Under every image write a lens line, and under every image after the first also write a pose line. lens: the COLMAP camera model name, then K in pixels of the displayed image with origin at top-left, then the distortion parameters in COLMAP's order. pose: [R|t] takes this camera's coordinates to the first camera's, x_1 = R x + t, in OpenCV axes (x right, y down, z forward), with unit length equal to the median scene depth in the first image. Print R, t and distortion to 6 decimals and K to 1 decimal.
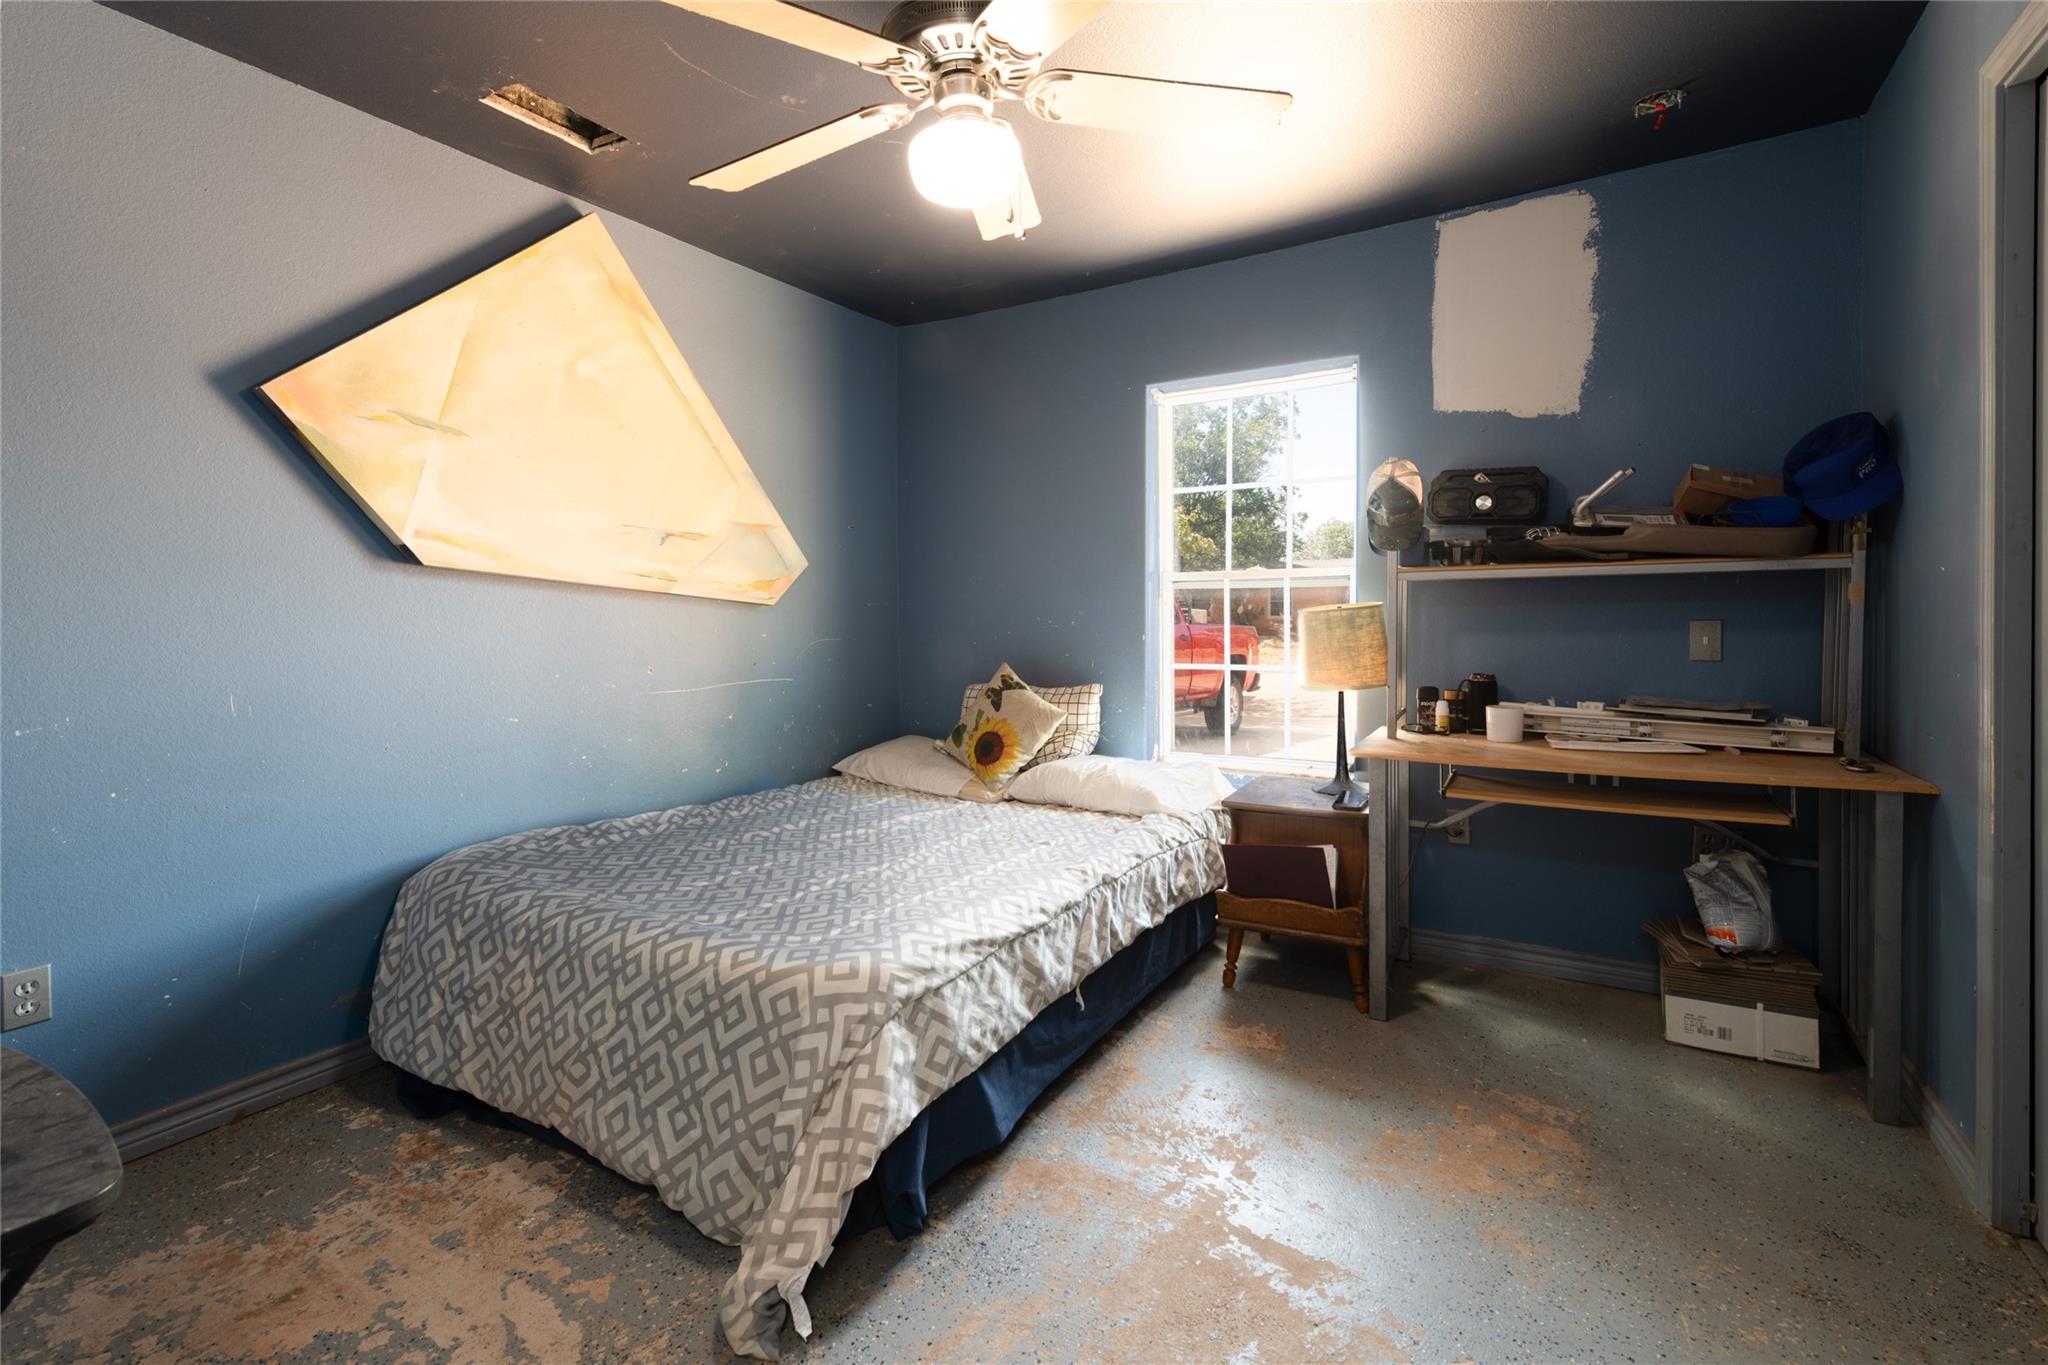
lens RADIAL K [[900.8, 0, 1029.4], [0, 900.8, 643.9], [0, 0, 1]] dist [0.021209, -0.011372]
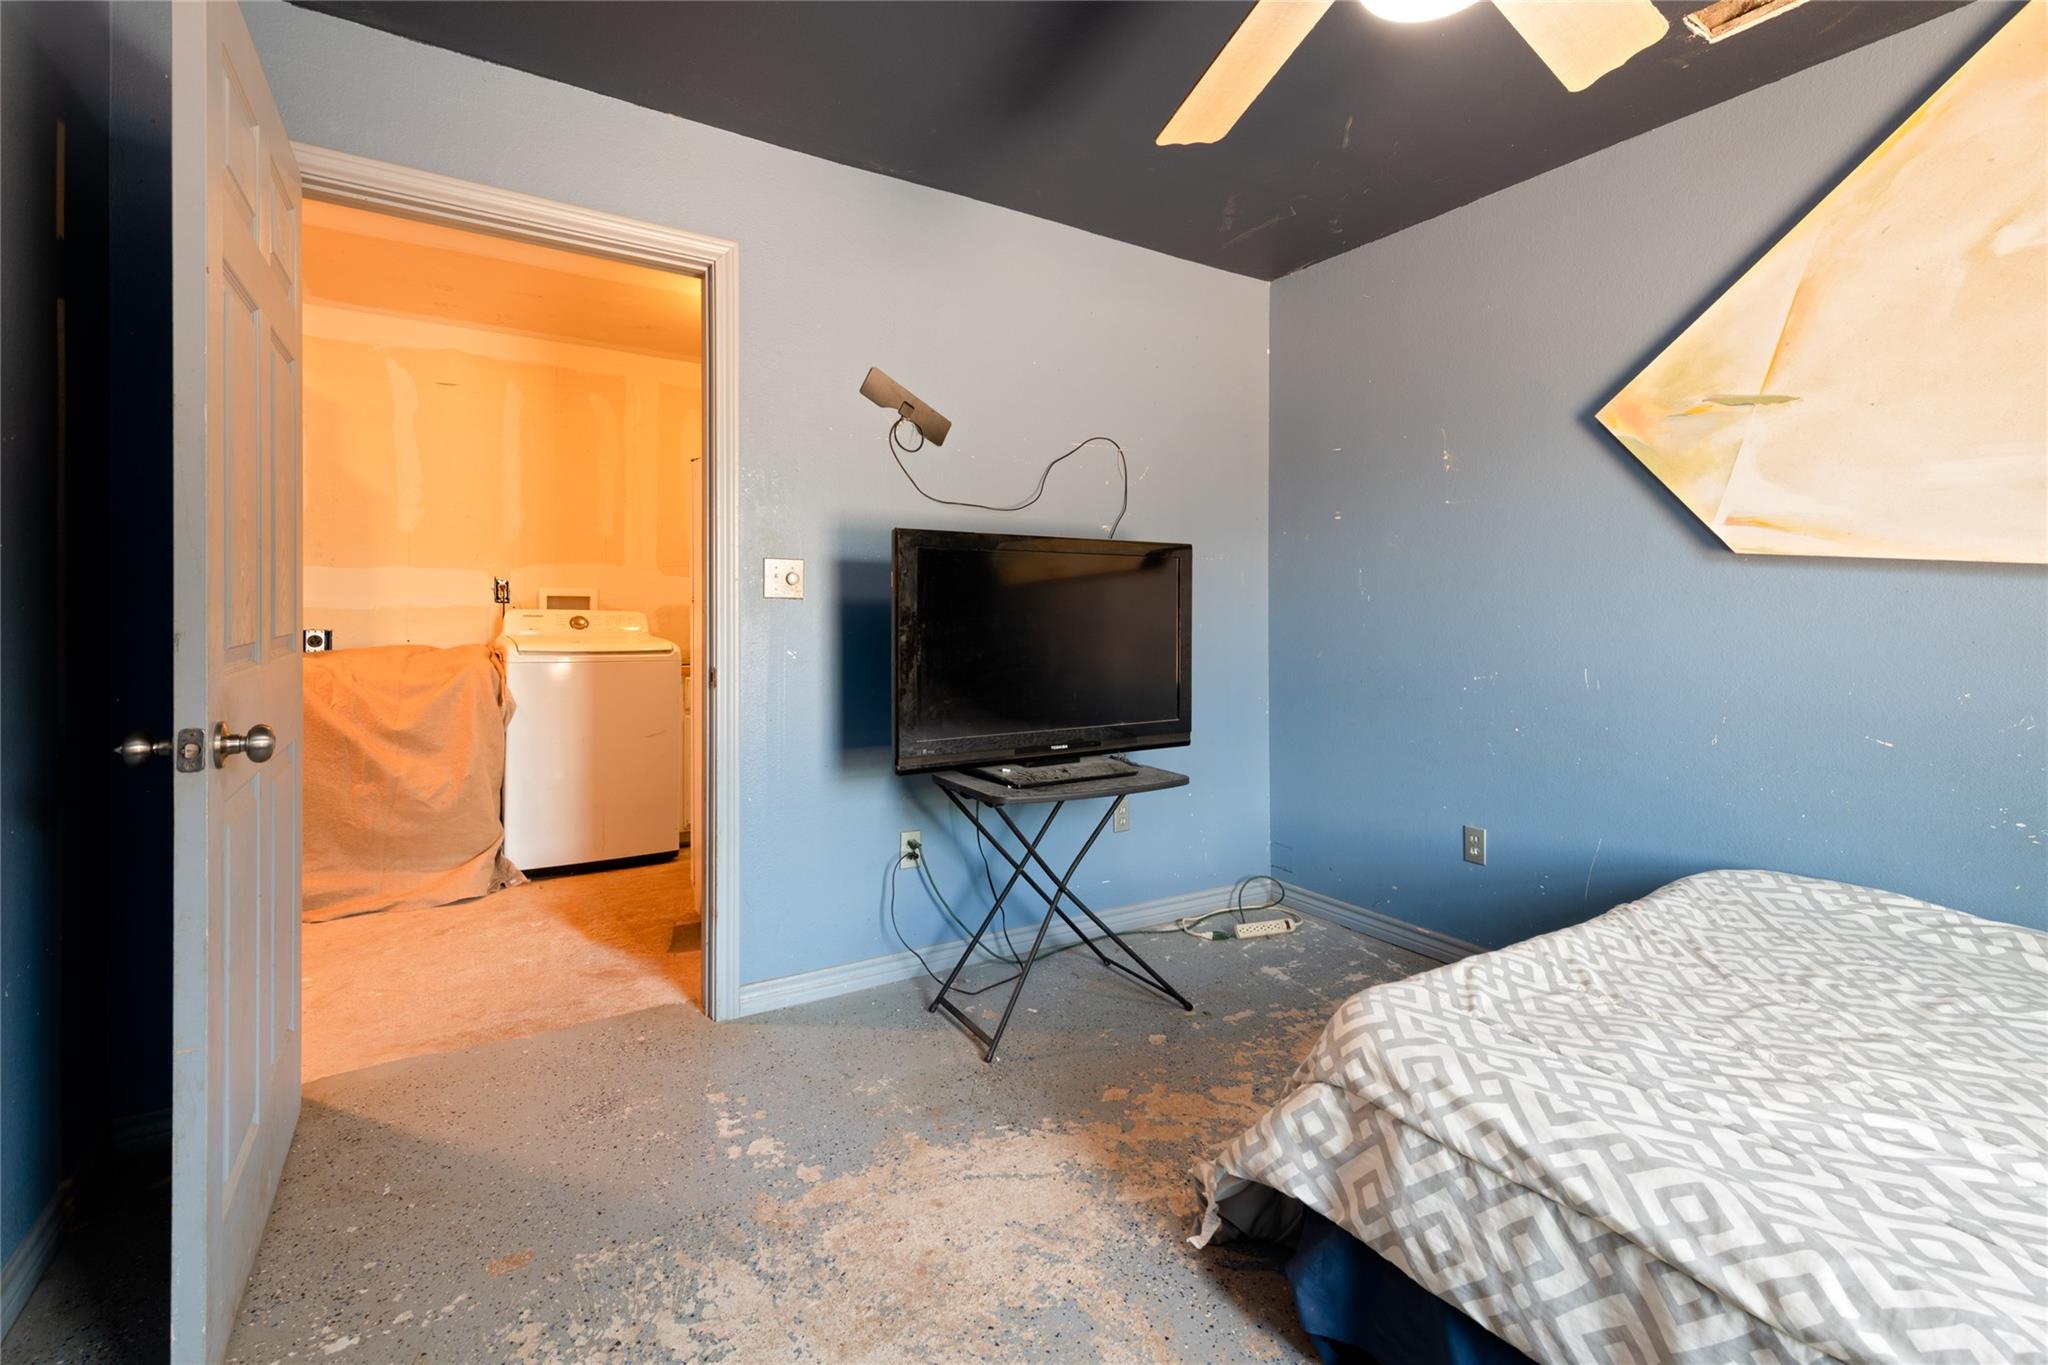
lens RADIAL K [[900.5, 0, 1016.6], [0, 900.5, 617.2], [0, 0, 1]] dist [0.000613, -0.000246]
pose [[-0.455240, 0.017682, -0.890193, 0.584226], [-0.032140, 0.998825, 0.036276, -0.035551], [0.889789, 0.045125, -0.454136, 0.890159]]
